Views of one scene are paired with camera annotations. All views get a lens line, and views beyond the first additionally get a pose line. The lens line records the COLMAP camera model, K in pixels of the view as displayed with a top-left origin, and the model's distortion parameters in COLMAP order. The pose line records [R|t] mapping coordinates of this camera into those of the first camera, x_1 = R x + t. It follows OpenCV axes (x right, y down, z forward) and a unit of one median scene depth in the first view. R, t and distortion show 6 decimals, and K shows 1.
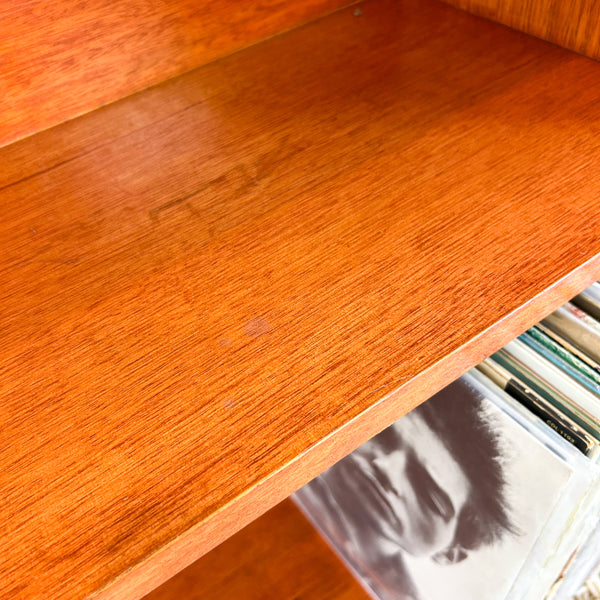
lens RADIAL K [[611.3, 0, 299.7], [0, 611.3, 288.6], [0, 0, 1]] dist [0.072486, -0.136070]
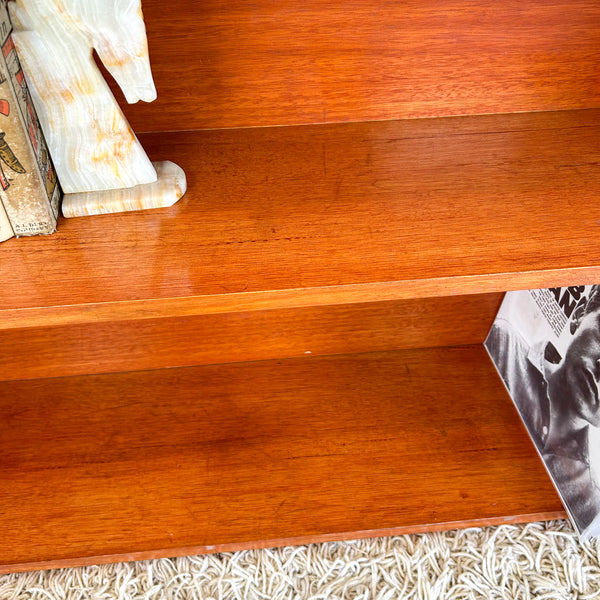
lens RADIAL K [[609.5, 0, 306.5], [0, 609.5, 299.3], [0, 0, 1]] dist [0.069937, -0.117630]
pose [[0.870583, 0.393034, -0.295988, -0.168362], [-0.404518, 0.914211, 0.024153, 0.504379], [0.280089, 0.098705, 0.954886, -1.002115]]
